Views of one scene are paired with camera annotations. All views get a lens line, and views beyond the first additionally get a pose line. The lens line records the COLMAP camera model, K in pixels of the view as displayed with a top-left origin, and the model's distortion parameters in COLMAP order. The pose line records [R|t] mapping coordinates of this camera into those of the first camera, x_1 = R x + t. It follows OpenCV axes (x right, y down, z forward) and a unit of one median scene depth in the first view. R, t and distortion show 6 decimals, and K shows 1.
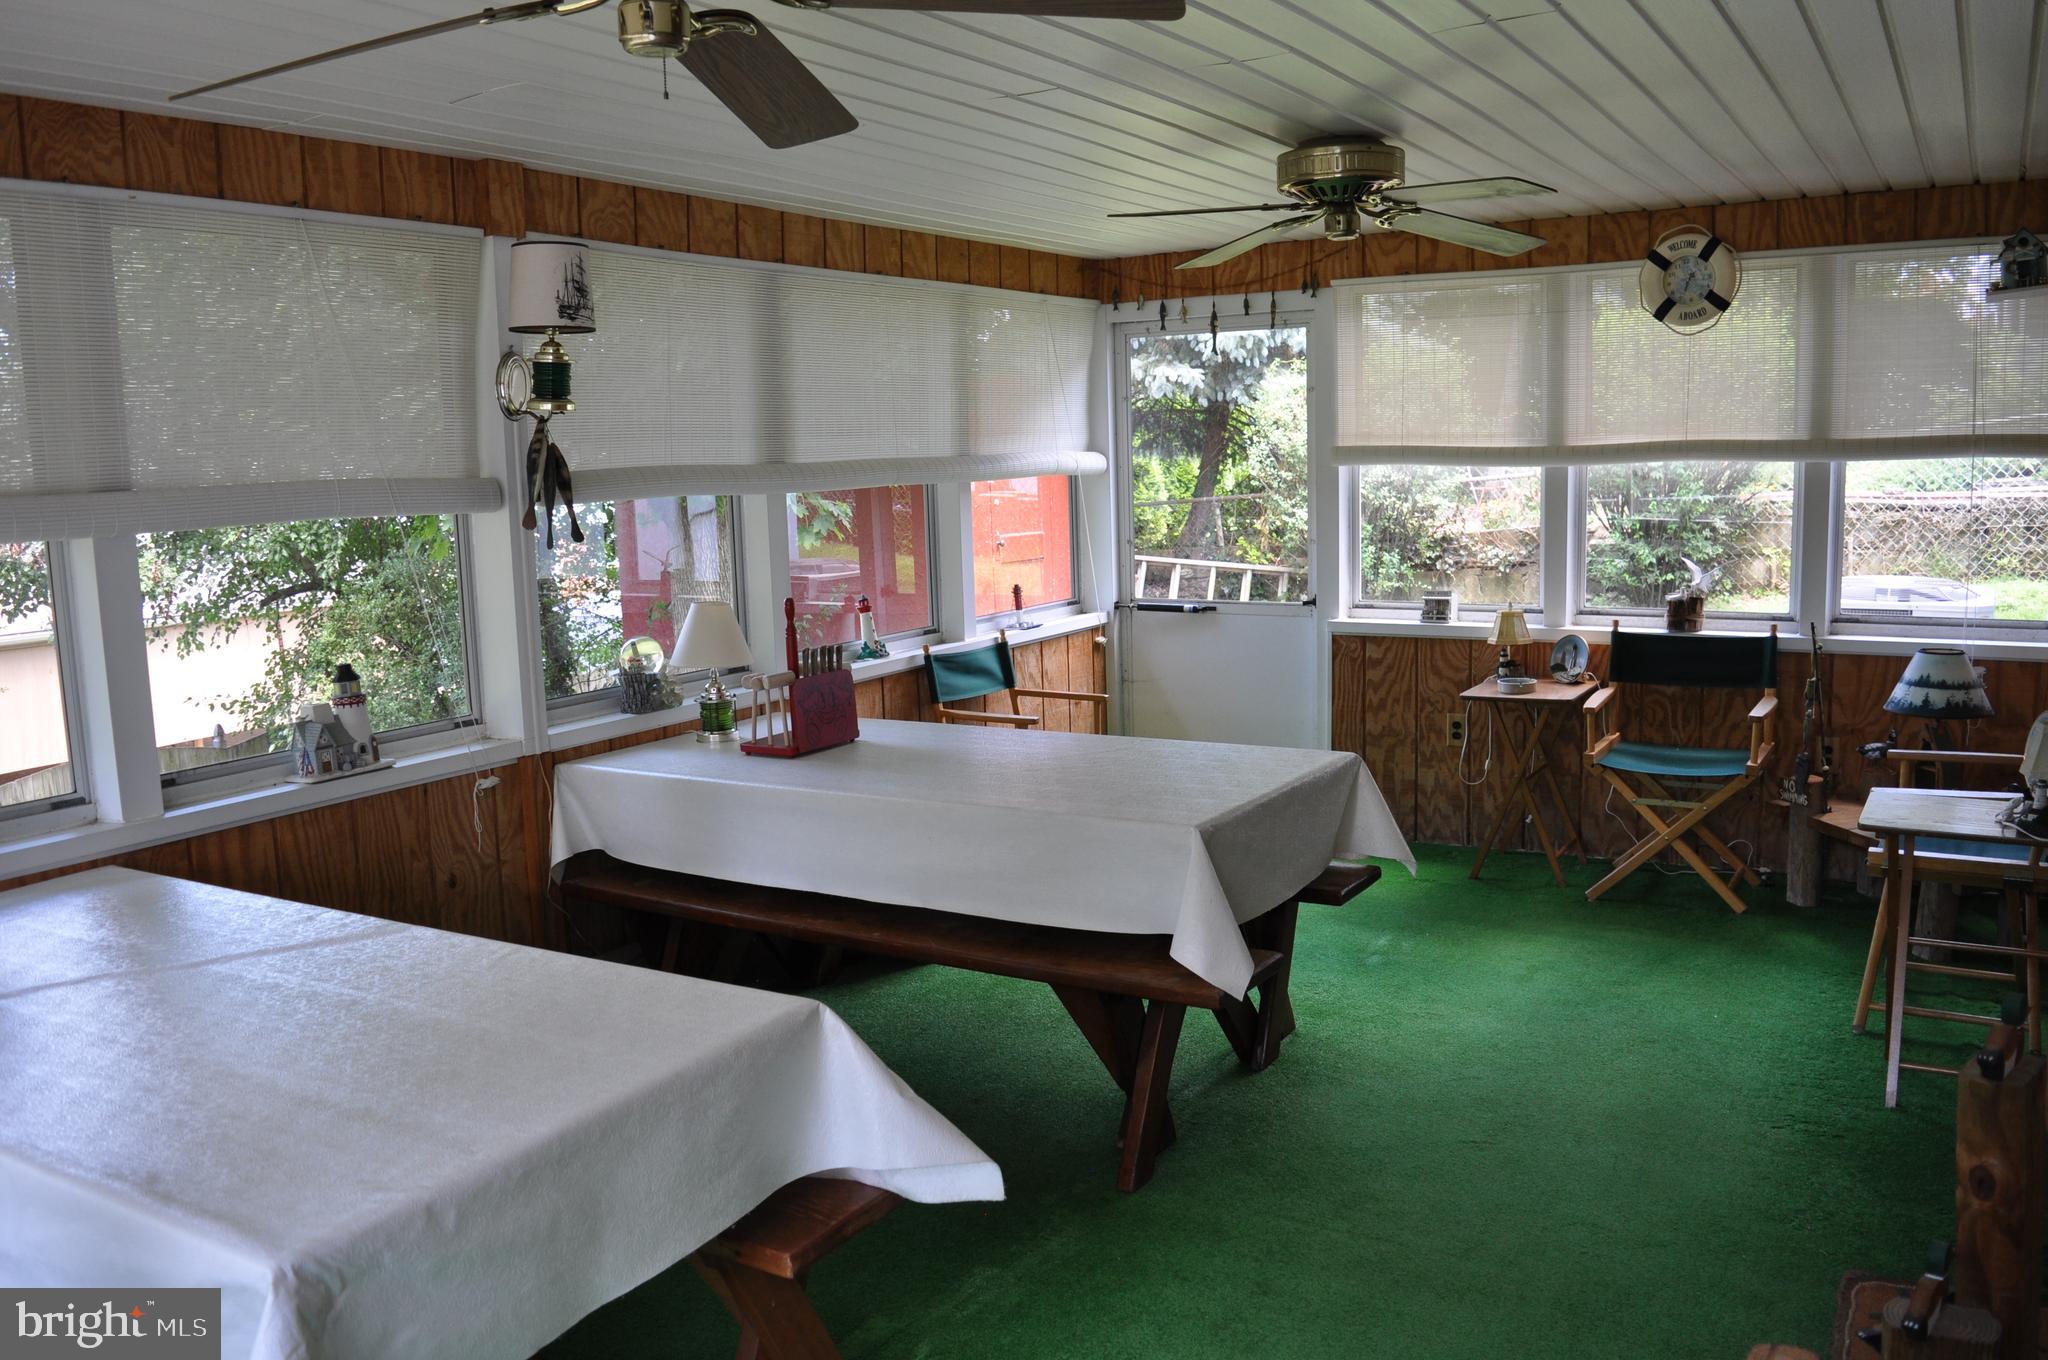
lens RADIAL K [[1595.0, 0, 1032.2], [0, 1595.0, 676.9], [0, 0, 1]] dist [-0.099688, 0.038264]
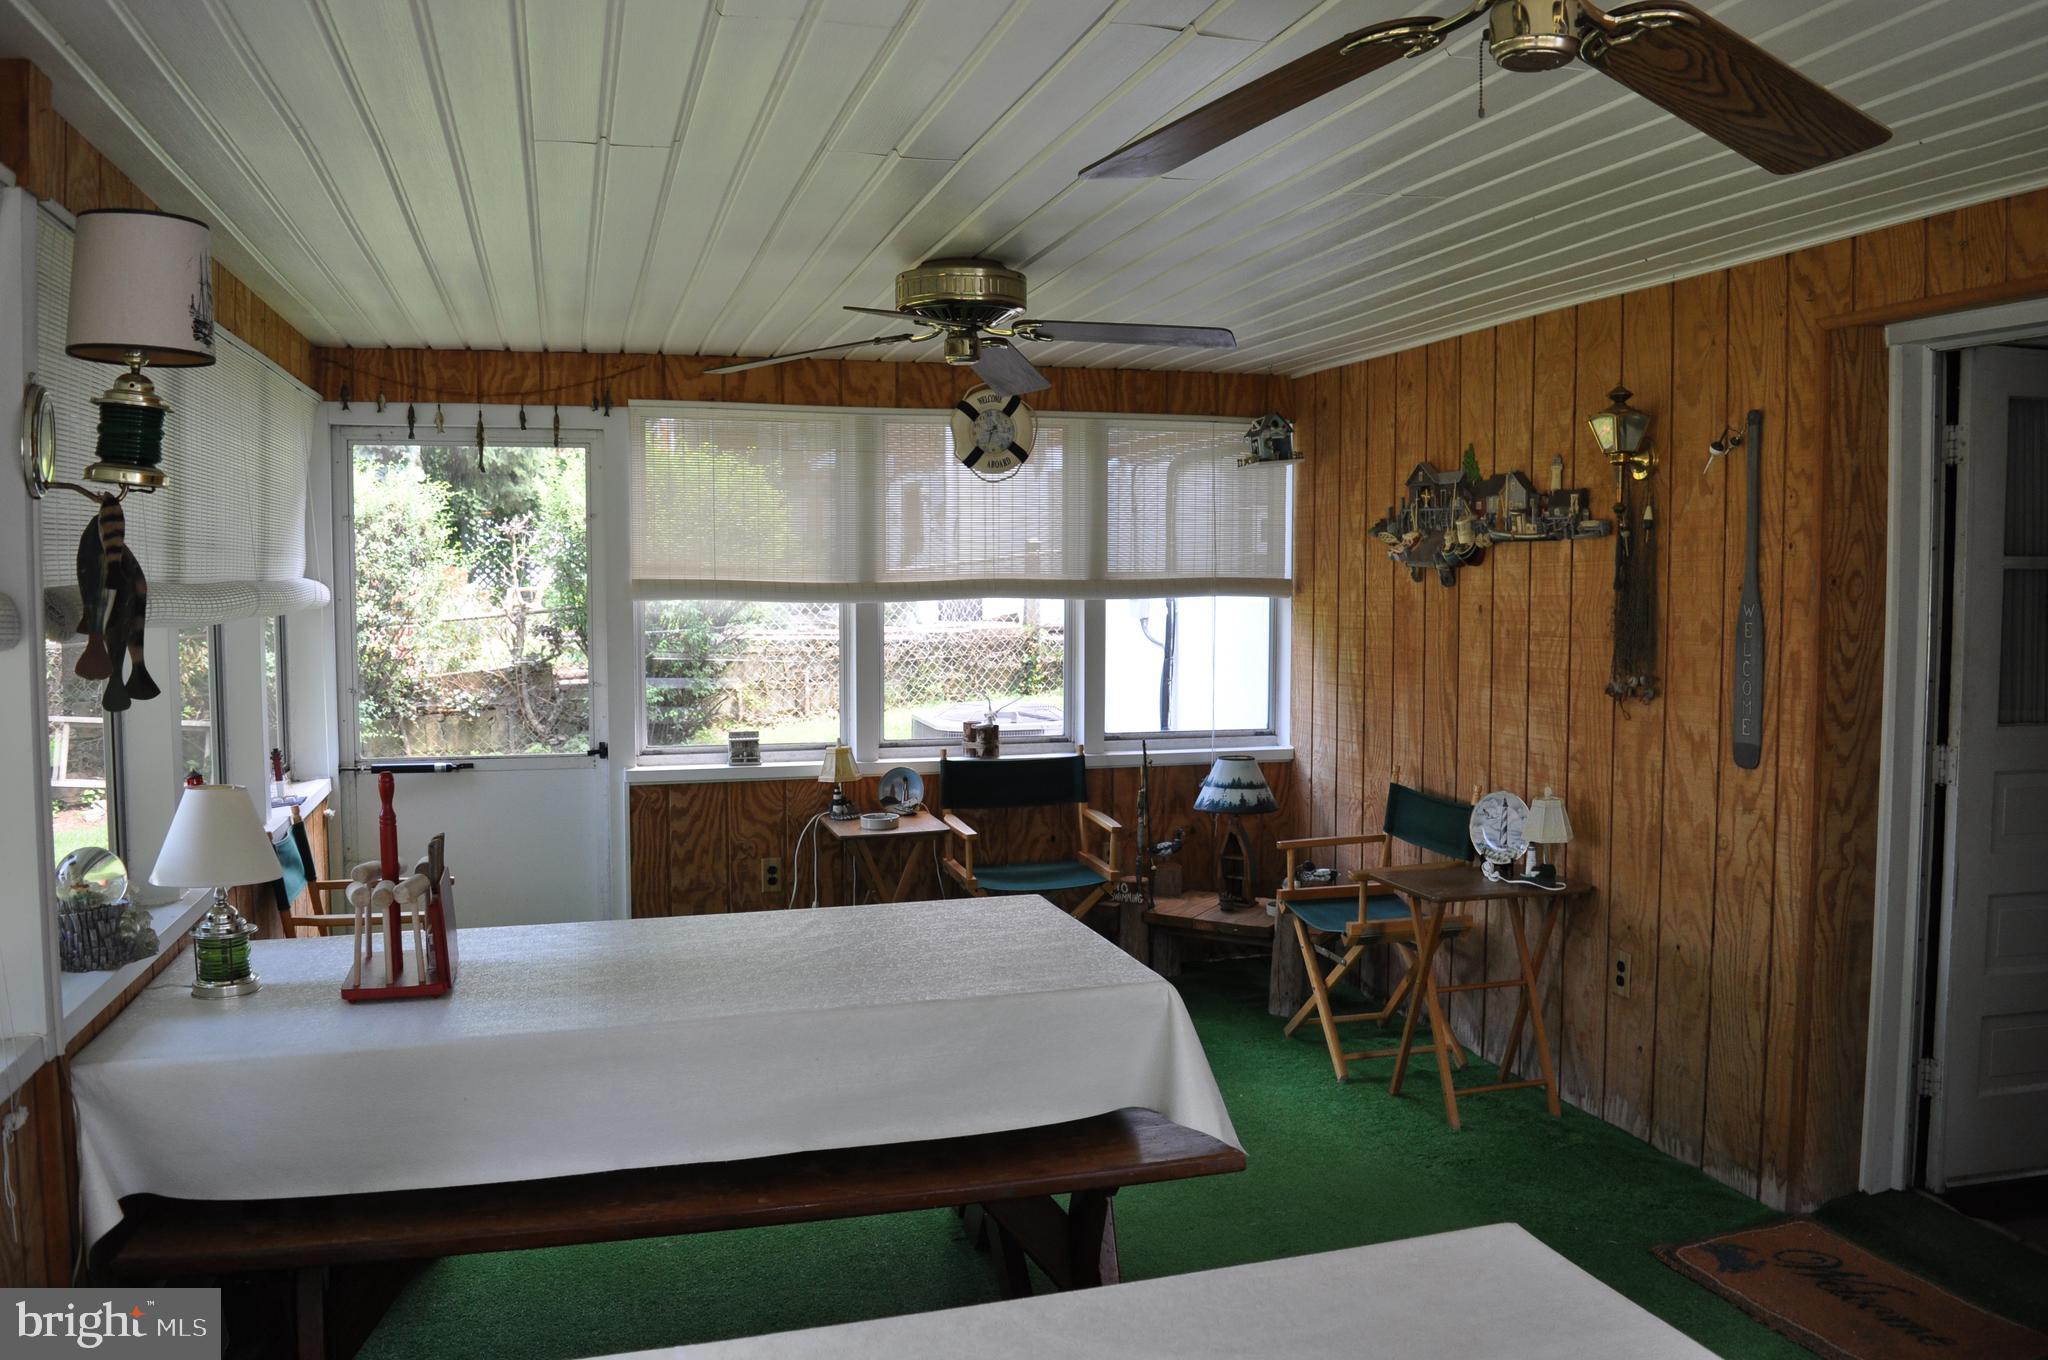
lens RADIAL K [[1595.0, 0, 1032.2], [0, 1595.0, 676.9], [0, 0, 1]] dist [-0.099688, 0.038264]
pose [[0.674620, -0.018881, 0.737924, -0.333601], [0.086219, 0.994846, -0.053367, -0.021019], [-0.733113, 0.099626, 0.672771, 0.224520]]
